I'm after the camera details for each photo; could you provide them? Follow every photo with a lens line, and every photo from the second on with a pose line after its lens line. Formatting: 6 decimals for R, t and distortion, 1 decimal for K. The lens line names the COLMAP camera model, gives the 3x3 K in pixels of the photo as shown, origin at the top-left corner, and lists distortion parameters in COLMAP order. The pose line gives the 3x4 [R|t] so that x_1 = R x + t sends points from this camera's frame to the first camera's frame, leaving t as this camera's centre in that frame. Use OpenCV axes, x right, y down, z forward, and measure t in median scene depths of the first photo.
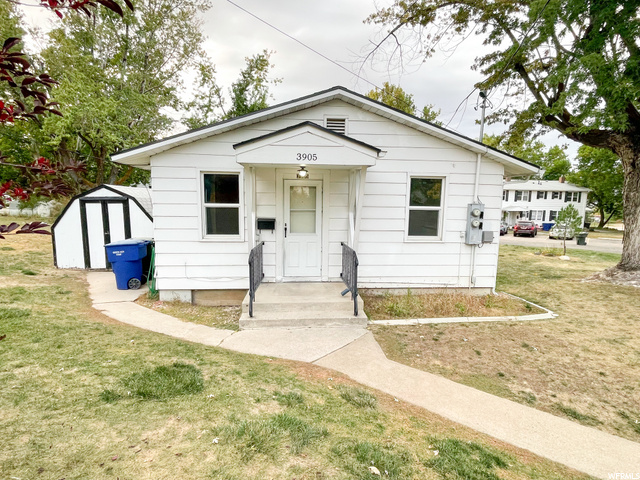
lens RADIAL K [[339.9, 0, 316.9], [0, 339.9, 251.9], [0, 0, 1]] dist [0.001241, 0.000109]
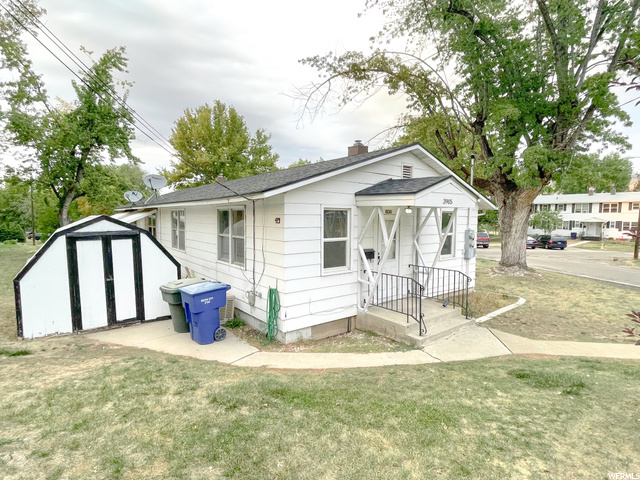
lens RADIAL K [[339.9, 0, 316.9], [0, 339.9, 251.9], [0, 0, 1]] dist [0.001241, 0.000109]
pose [[0.832955, -0.068068, 0.549138, -0.836193], [0.089123, 0.995951, -0.011734, -0.084741], [-0.546116, 0.058714, 0.835649, 0.146425]]
